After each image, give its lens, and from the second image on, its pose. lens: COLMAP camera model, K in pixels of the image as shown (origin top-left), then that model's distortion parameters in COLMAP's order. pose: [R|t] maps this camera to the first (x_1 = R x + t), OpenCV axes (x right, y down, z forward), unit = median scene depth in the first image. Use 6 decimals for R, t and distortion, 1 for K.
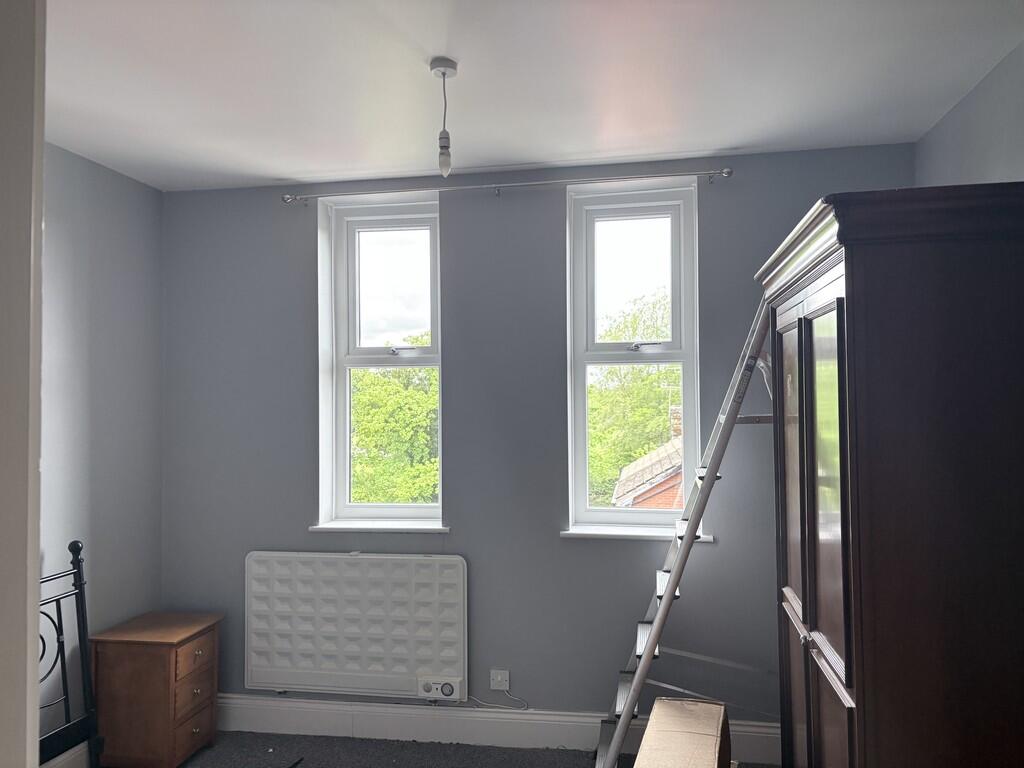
lens RADIAL K [[765.1, 0, 506.0], [0, 765.1, 382.3], [0, 0, 1]] dist [0.043885, -0.019882]
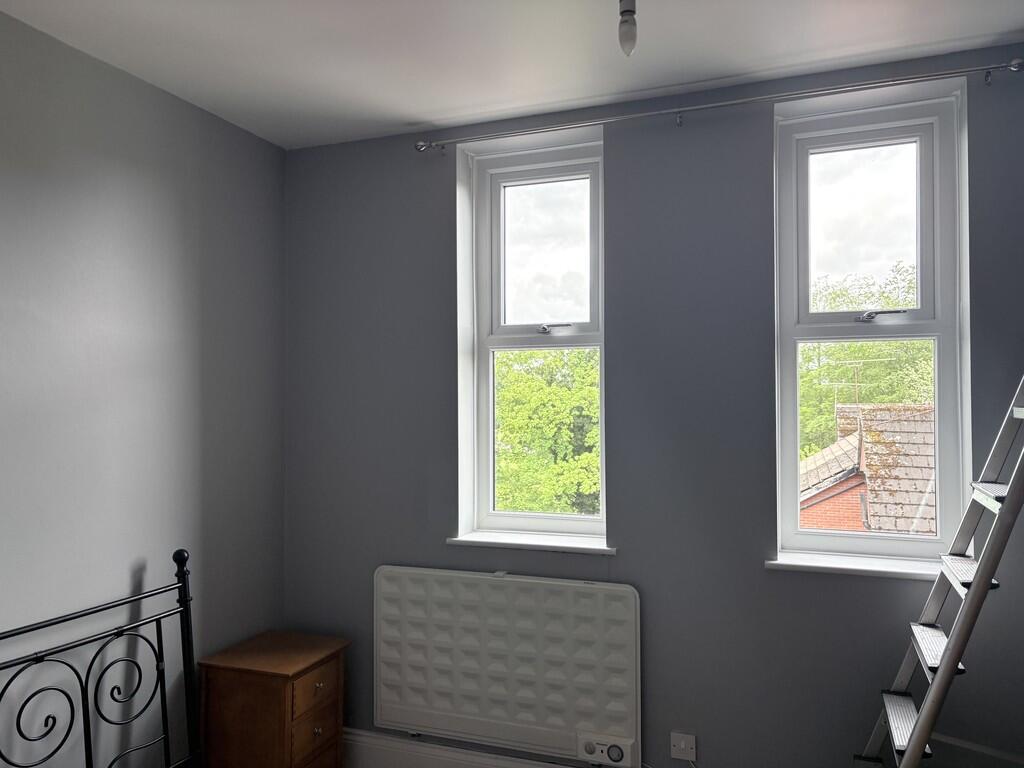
lens RADIAL K [[765.1, 0, 507.7], [0, 765.1, 382.6], [0, 0, 1]] dist [0.043885, -0.019882]
pose [[0.983155, 0.000507, -0.182775, -0.039085], [0.000204, 0.999993, 0.003867, 0.015044], [0.182776, -0.003839, 0.983147, 0.196859]]
